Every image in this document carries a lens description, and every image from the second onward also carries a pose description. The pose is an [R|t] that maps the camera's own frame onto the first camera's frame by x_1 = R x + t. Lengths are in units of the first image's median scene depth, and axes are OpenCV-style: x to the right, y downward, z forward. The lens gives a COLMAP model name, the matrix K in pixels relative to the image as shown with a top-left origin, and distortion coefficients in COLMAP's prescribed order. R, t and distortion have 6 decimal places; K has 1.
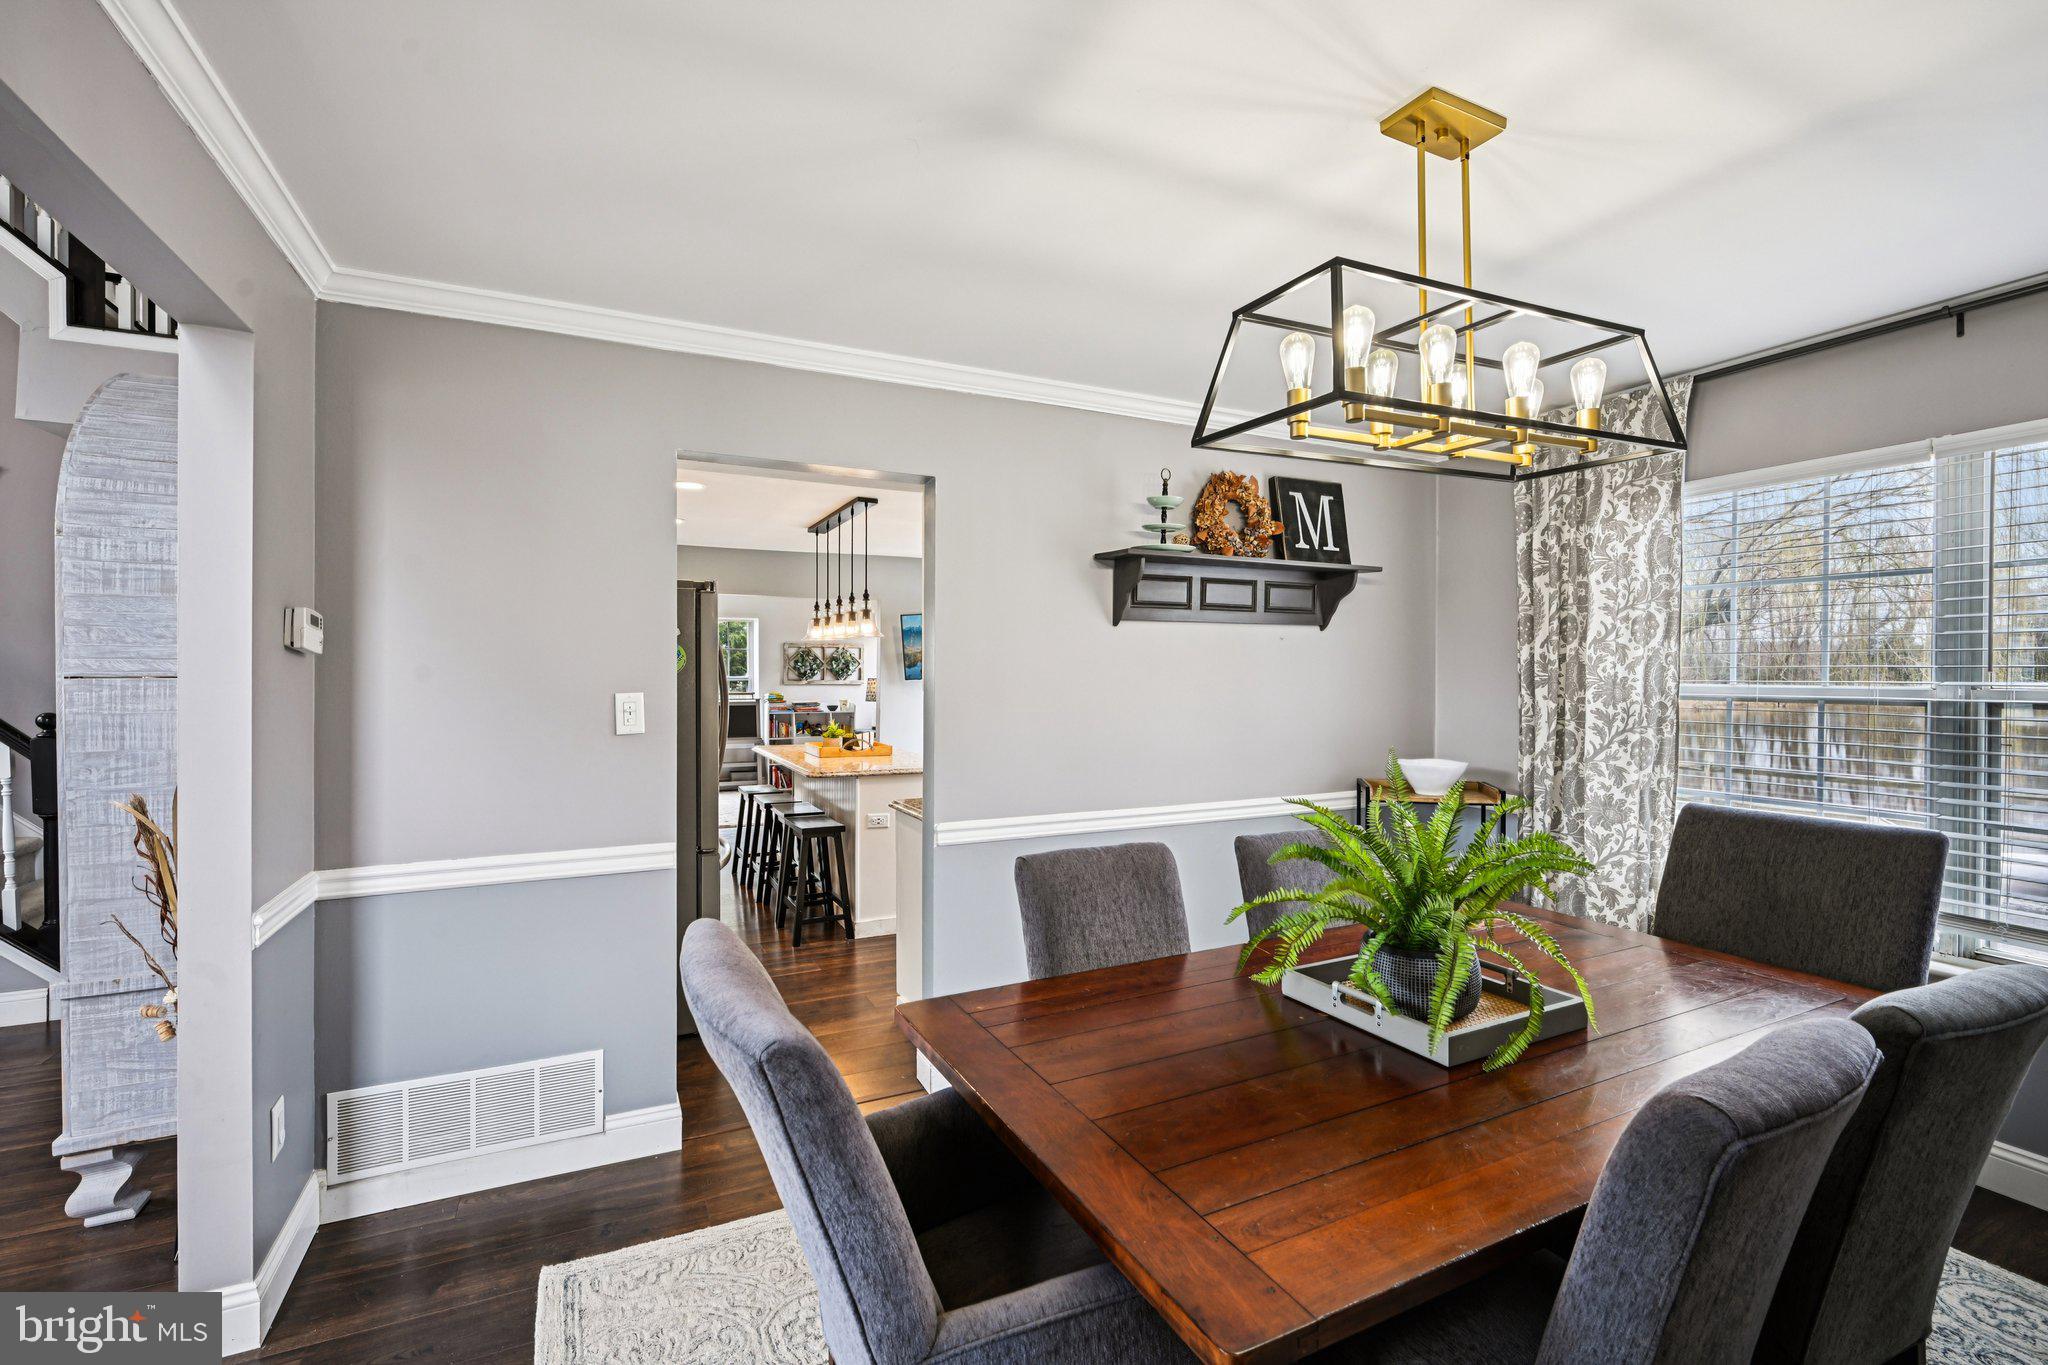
lens RADIAL K [[907.9, 0, 1030.6], [0, 907.9, 681.5], [0, 0, 1]] dist [0.000438, 0.000258]
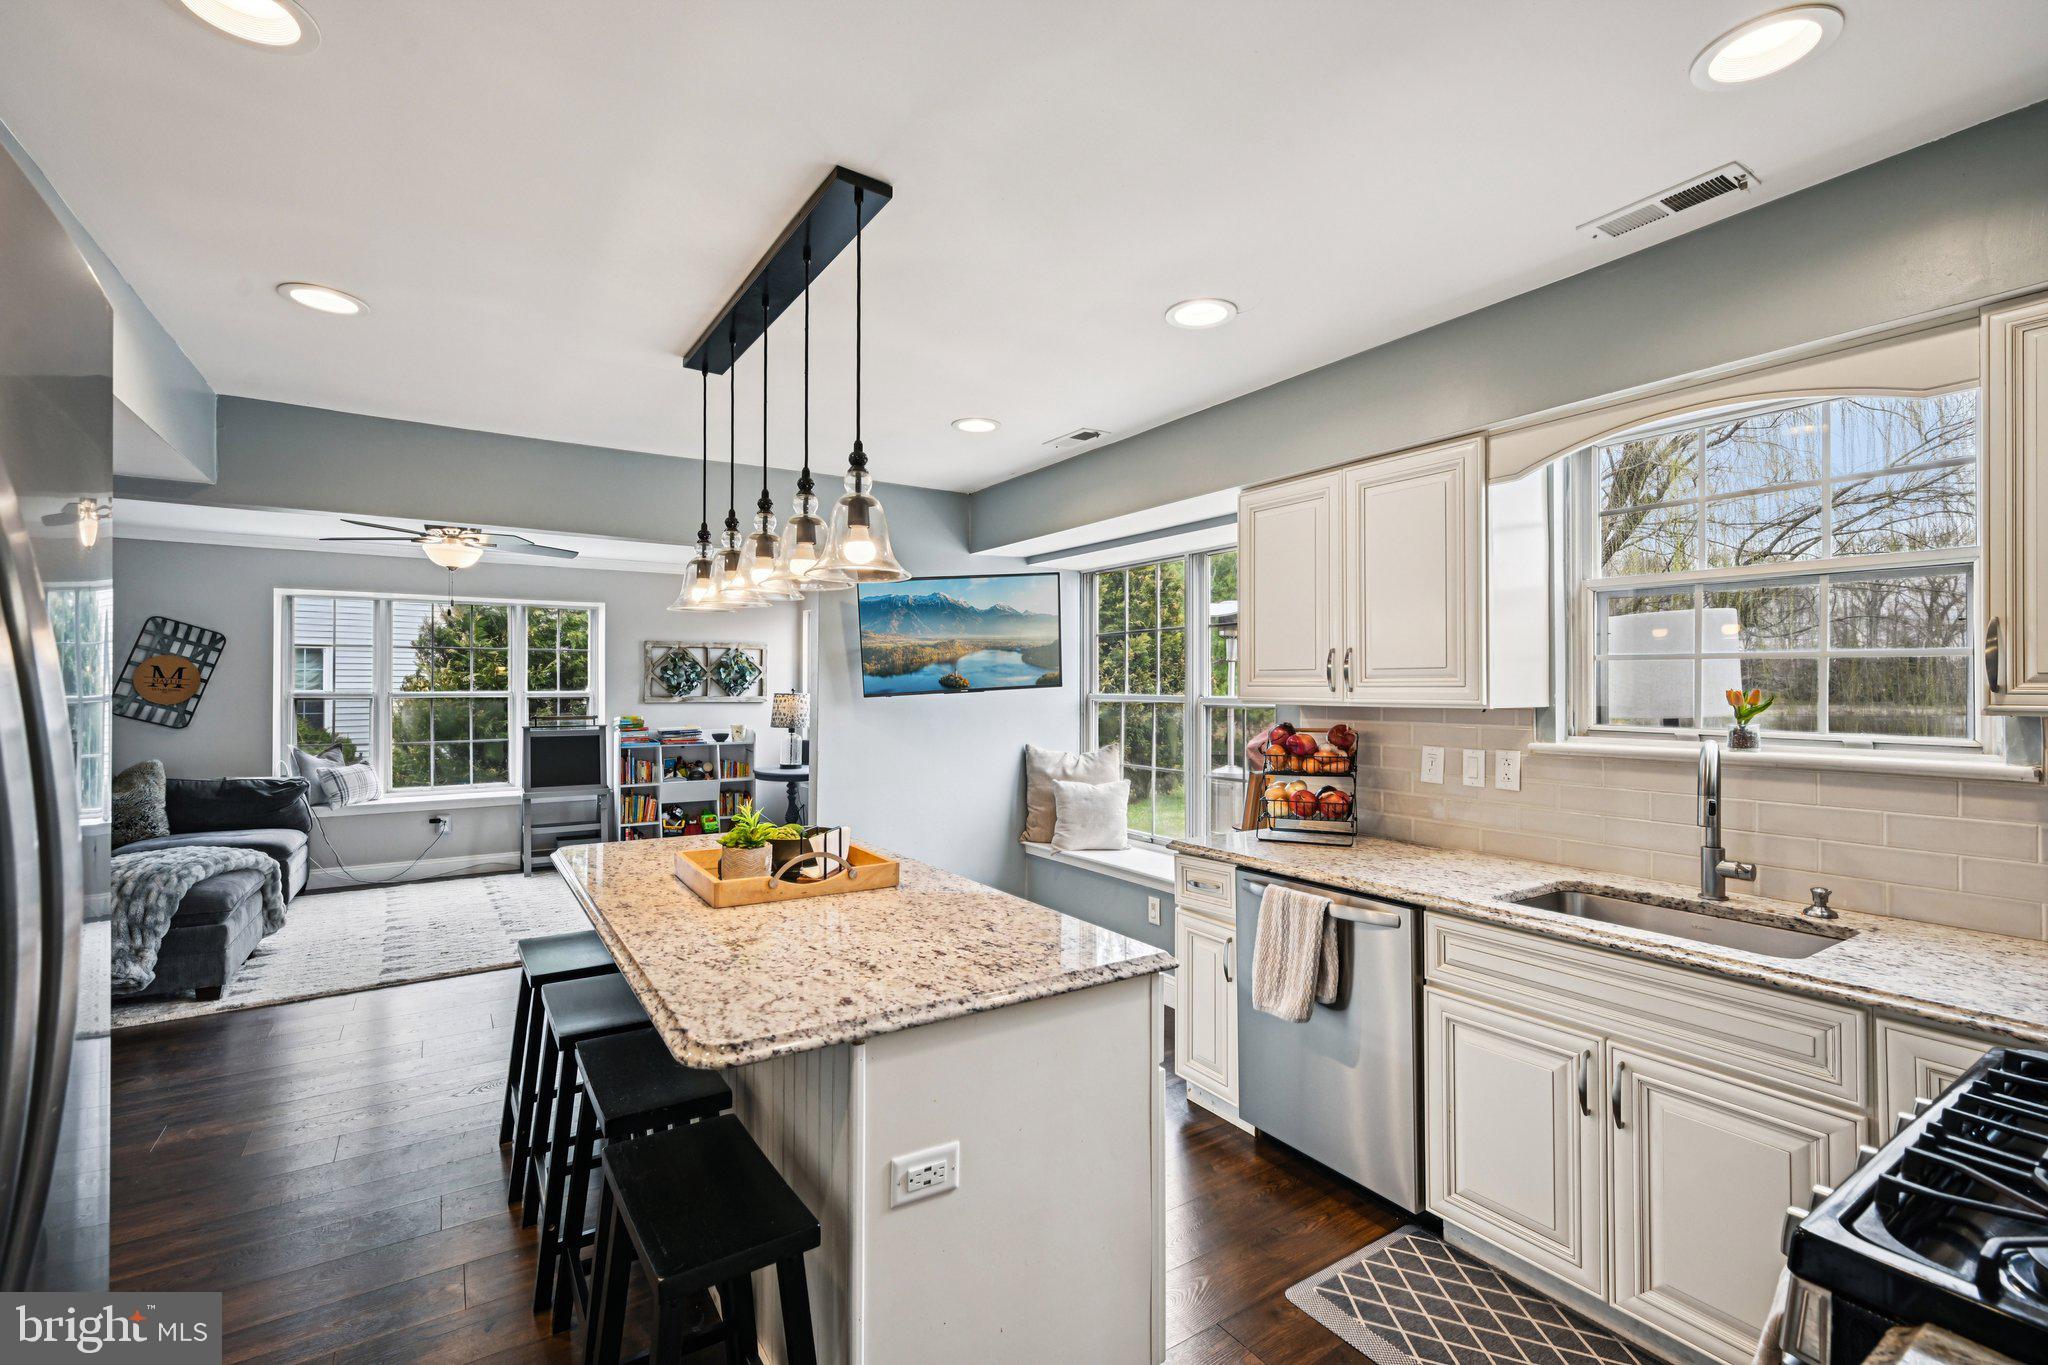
lens RADIAL K [[907.9, 0, 1033.6], [0, 907.9, 681.6], [0, 0, 1]] dist [0.000438, 0.000258]
pose [[0.991742, 0.000031, 0.128252, -0.074802], [0.001890, 0.999888, -0.014855, -0.001952], [-0.128238, 0.014975, 0.991630, 0.304500]]
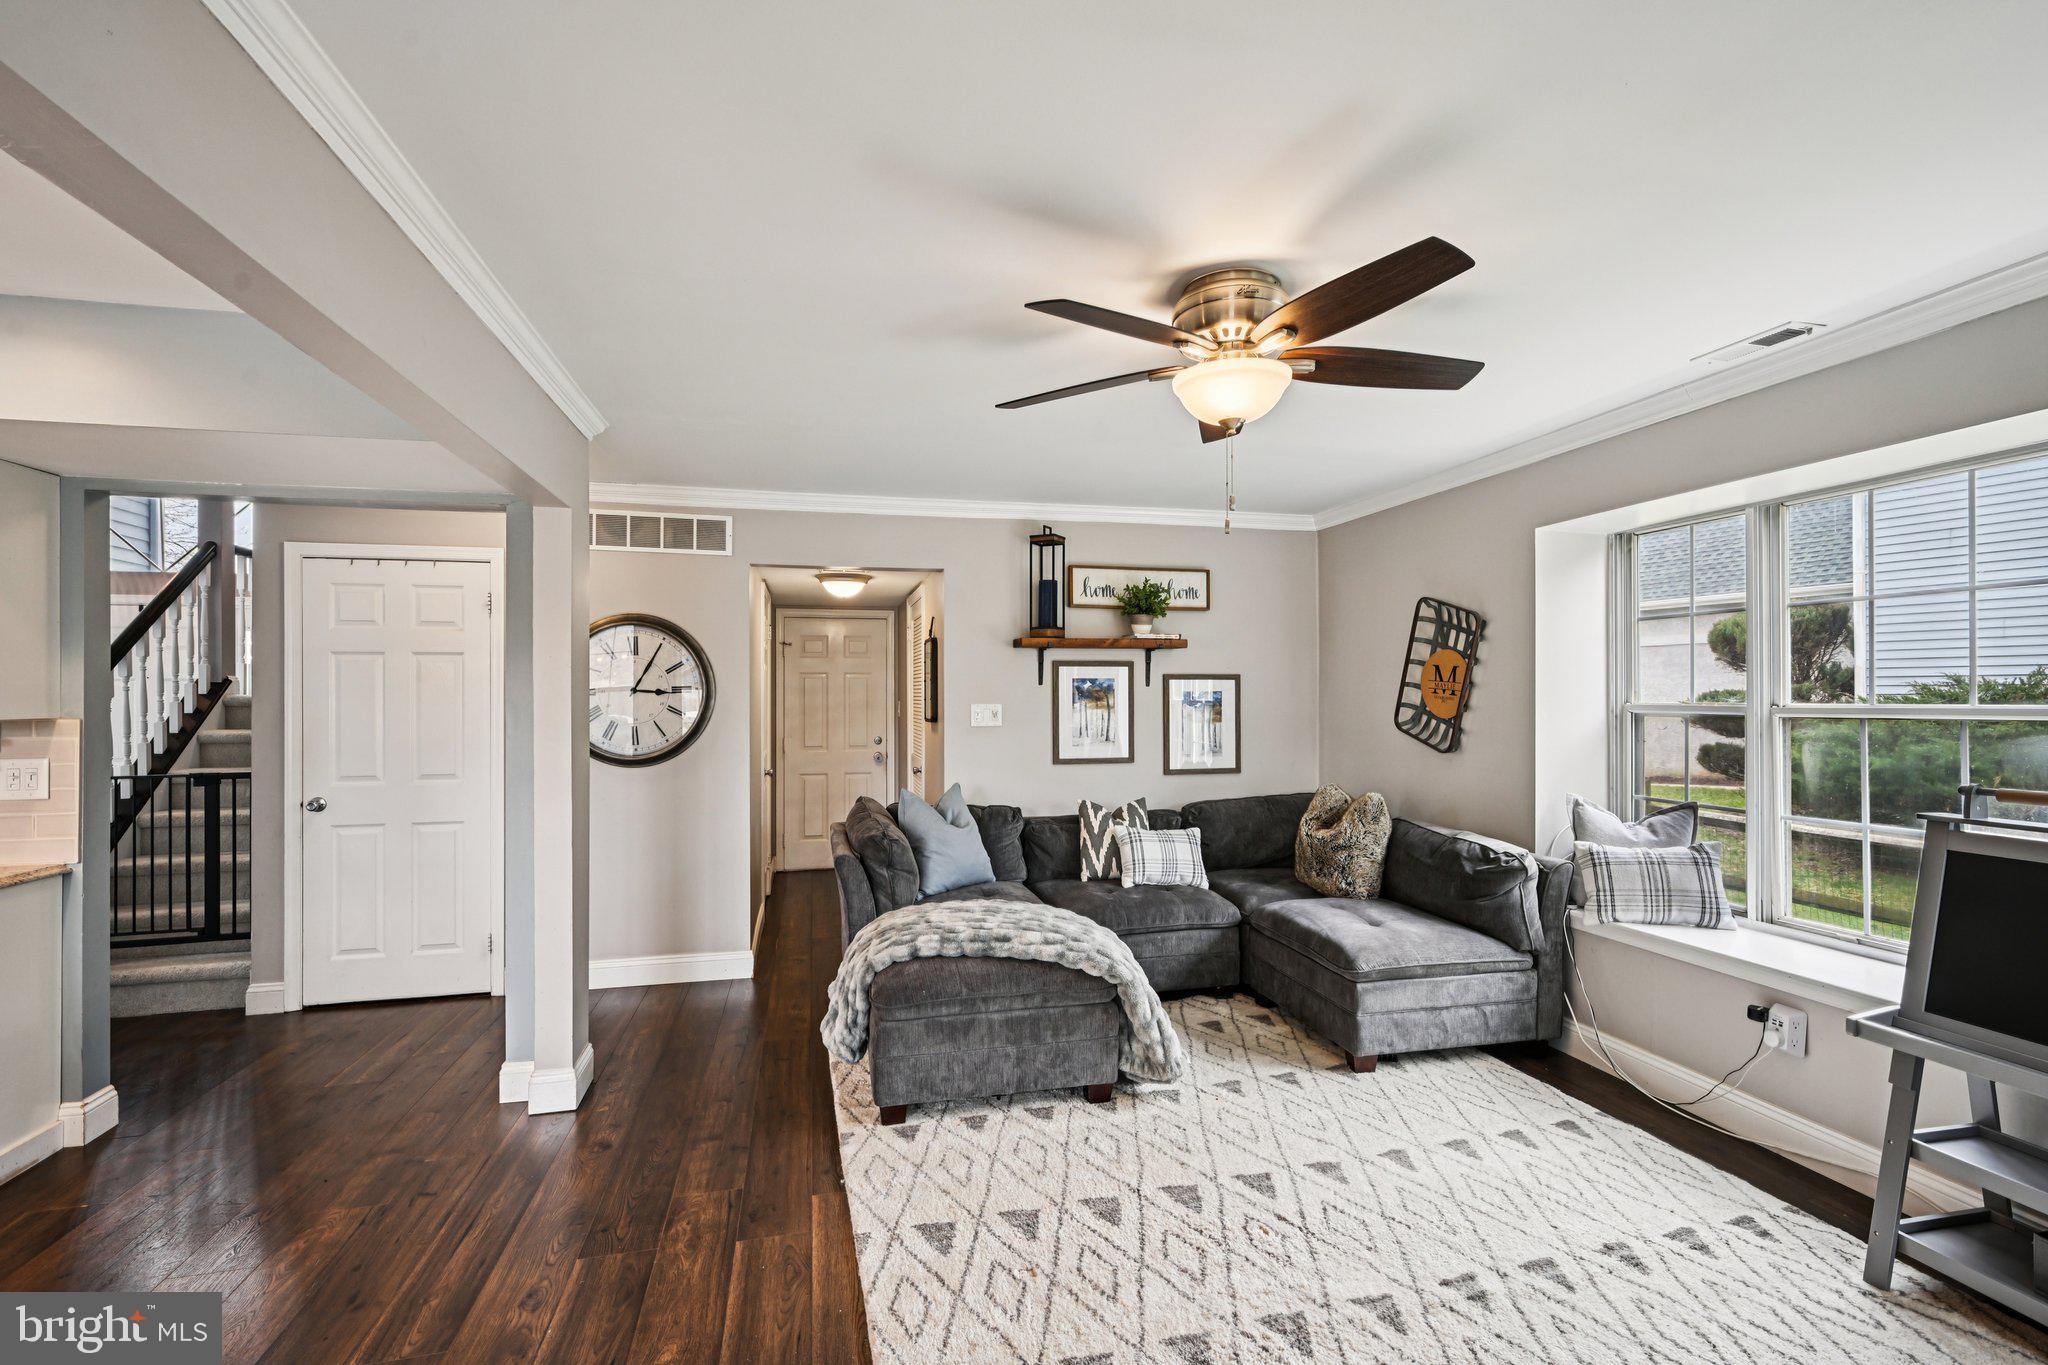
lens RADIAL K [[907.9, 0, 1024.6], [0, 907.9, 692.3], [0, 0, 1]] dist [0.000438, 0.000258]
pose [[-0.218153, -0.003495, -0.975908, -0.100355], [-0.005257, 0.999983, -0.002406, -0.006499], [0.975900, 0.004606, -0.218168, 0.810326]]
